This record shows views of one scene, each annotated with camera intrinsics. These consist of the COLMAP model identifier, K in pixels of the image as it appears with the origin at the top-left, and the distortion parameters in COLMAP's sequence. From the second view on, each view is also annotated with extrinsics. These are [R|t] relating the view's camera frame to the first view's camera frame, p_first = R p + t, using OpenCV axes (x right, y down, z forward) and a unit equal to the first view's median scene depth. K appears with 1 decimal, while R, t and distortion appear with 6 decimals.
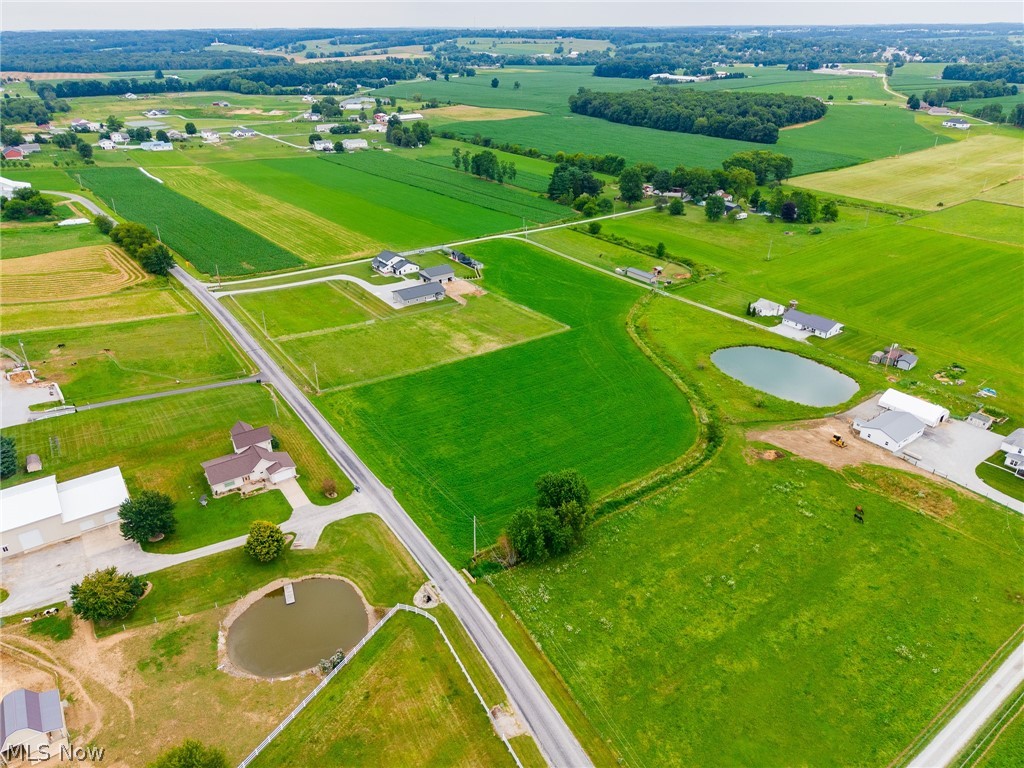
lens RADIAL K [[685.4, 0, 512.0], [0, 685.4, 384.0], [0, 0, 1]] dist [0.020986, -0.019333]
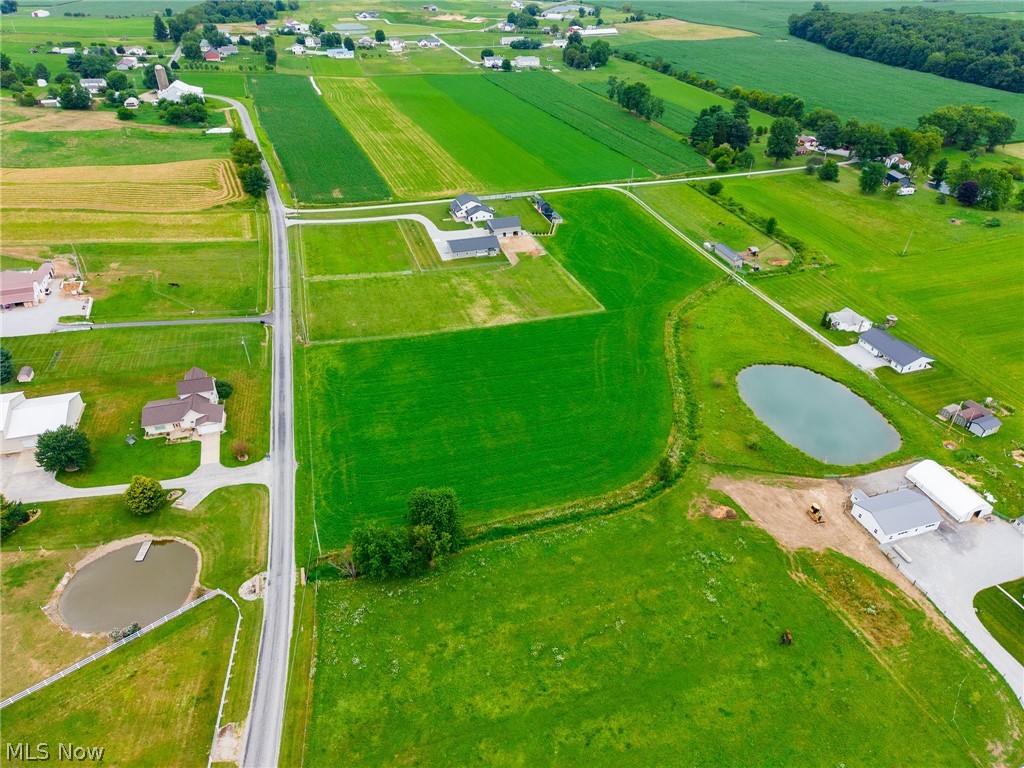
lens RADIAL K [[685.4, 0, 512.0], [0, 685.4, 384.0], [0, 0, 1]] dist [0.020986, -0.019333]
pose [[0.946814, 0.184253, -0.263807, 0.218577], [-0.152399, 0.978822, 0.136681, -0.087459], [0.283404, -0.089207, 0.954843, 0.082356]]
